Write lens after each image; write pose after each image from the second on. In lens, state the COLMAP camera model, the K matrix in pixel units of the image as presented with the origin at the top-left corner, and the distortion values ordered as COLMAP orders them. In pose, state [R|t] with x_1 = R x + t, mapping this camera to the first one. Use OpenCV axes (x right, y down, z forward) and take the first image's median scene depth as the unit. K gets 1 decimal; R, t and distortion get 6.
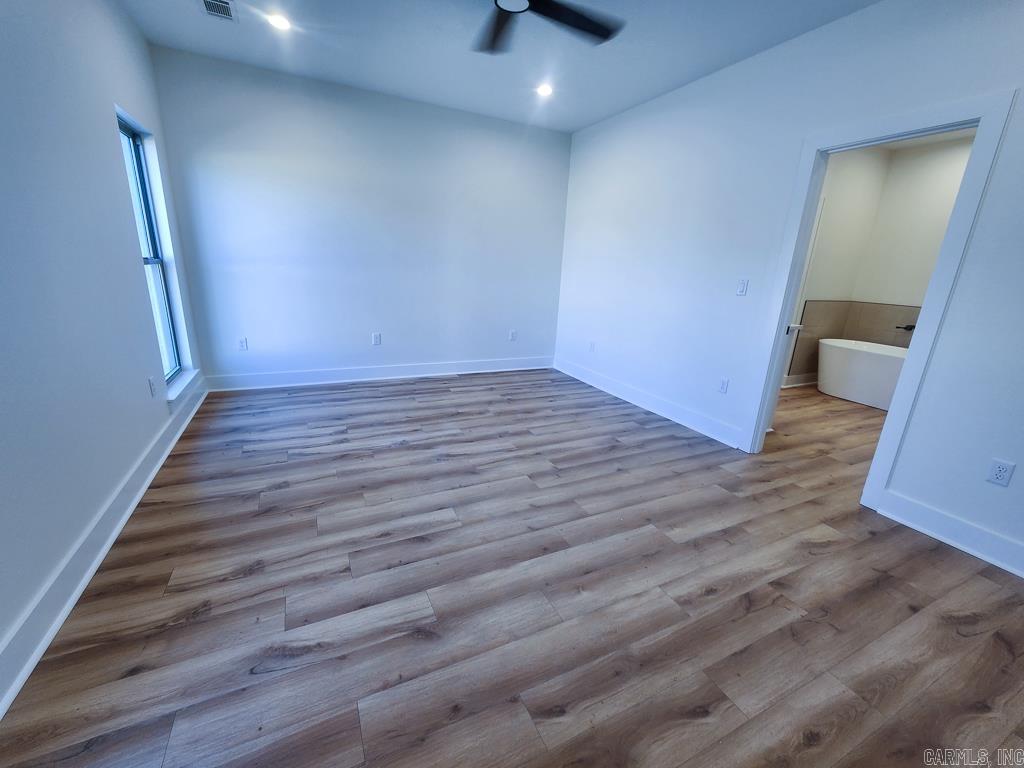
lens RADIAL K [[419.7, 0, 515.6], [0, 419.7, 379.8], [0, 0, 1]] dist [0.001319, -0.001008]
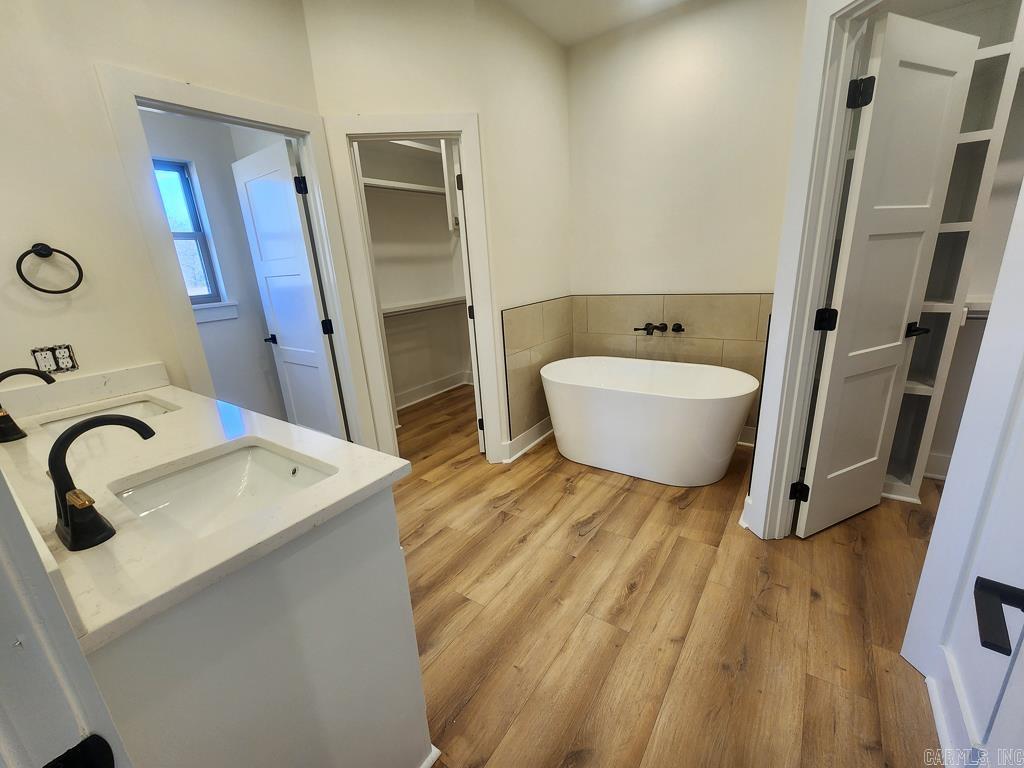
lens RADIAL K [[419.7, 0, 509.2], [0, 419.7, 389.3], [0, 0, 1]] dist [0.001319, -0.001008]
pose [[0.873471, -0.220189, 0.434241, 0.412174], [0.205722, 0.975276, 0.080721, -0.126067], [-0.441278, 0.018825, 0.897173, 0.480304]]
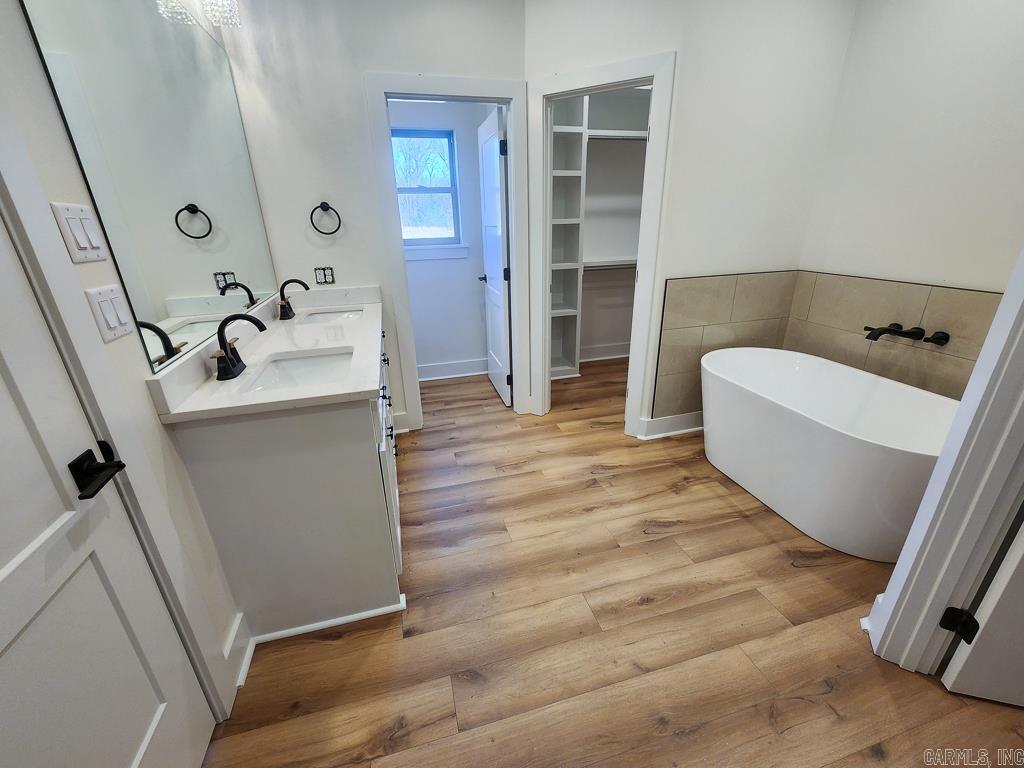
lens RADIAL K [[419.7, 0, 516.2], [0, 419.7, 387.1], [0, 0, 1]] dist [0.001319, -0.001008]
pose [[0.983937, 0.016395, -0.177764, 0.574109], [0.005983, 0.992186, 0.124627, -0.120128], [0.178418, -0.123689, 0.976150, 0.438327]]
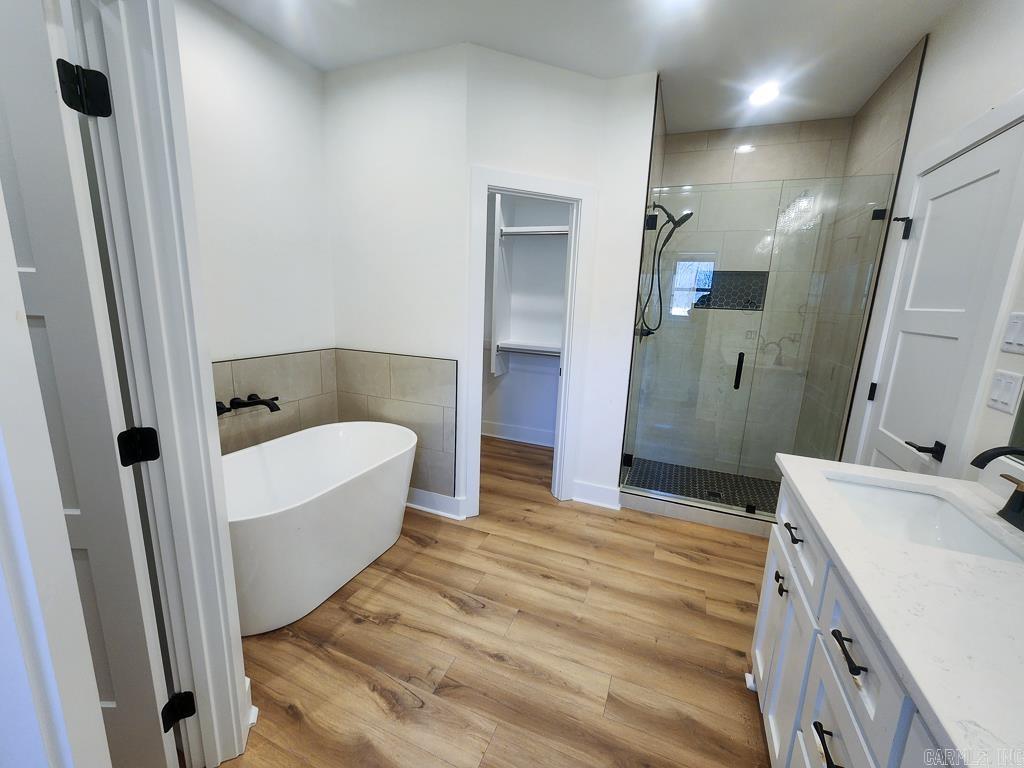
lens RADIAL K [[419.7, 0, 511.5], [0, 419.7, 383.7], [0, 0, 1]] dist [0.001319, -0.001008]
pose [[-0.659066, -0.204952, 0.723621, 0.365222], [0.135051, 0.914262, 0.381951, -0.273817], [-0.739860, 0.349457, -0.574880, 0.963576]]
